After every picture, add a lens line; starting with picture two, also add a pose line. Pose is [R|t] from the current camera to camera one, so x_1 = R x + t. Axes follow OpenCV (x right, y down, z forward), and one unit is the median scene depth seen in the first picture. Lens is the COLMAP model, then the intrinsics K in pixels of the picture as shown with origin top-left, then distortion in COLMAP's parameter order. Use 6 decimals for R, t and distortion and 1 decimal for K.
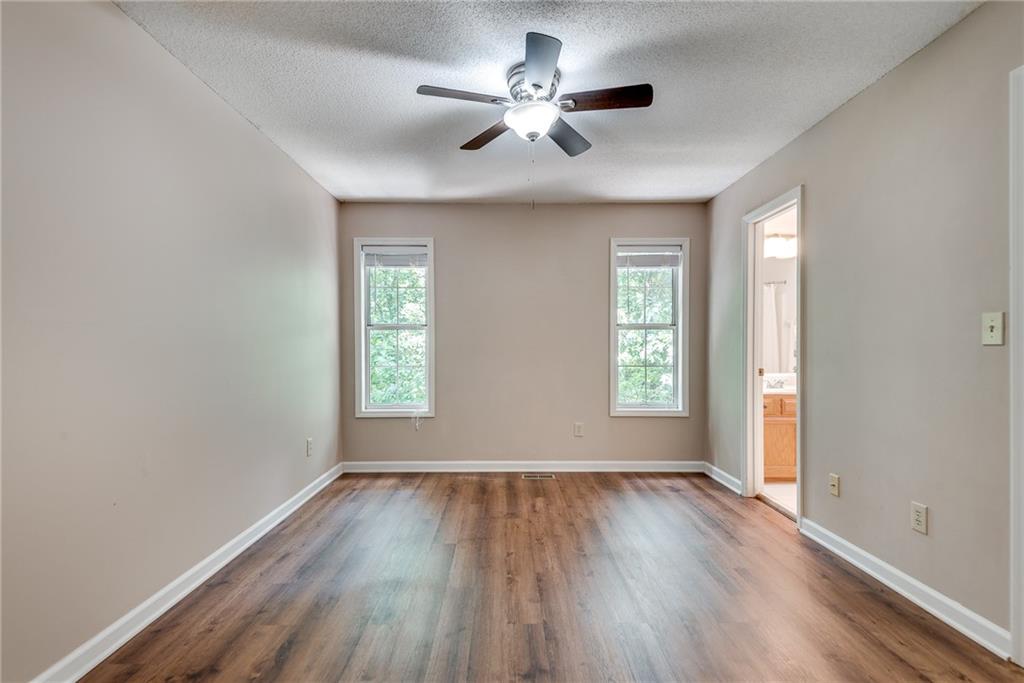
lens RADIAL K [[487.4, 0, 506.9], [0, 487.4, 339.2], [0, 0, 1]] dist [0.041120, -0.022800]
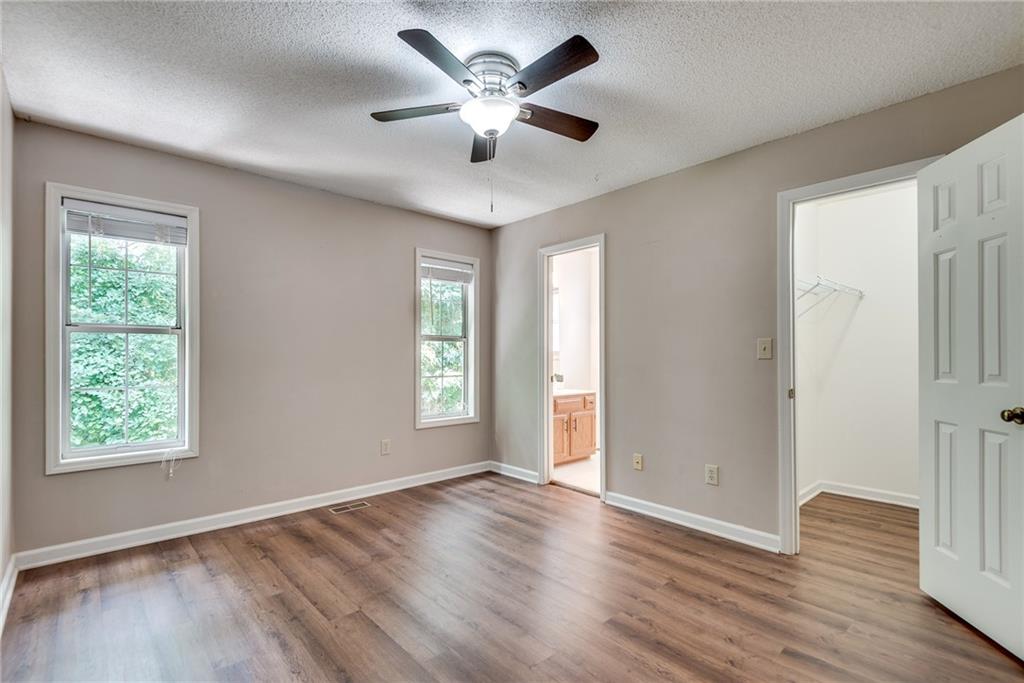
lens RADIAL K [[471.3, 0, 507.7], [0, 471.3, 343.4], [0, 0, 1]] dist [0.035247, -0.019481]
pose [[0.744130, 0.017774, 0.667798, -0.305527], [-0.011975, 0.999840, -0.013267, -0.003690], [-0.667927, 0.001876, 0.744224, 0.185137]]
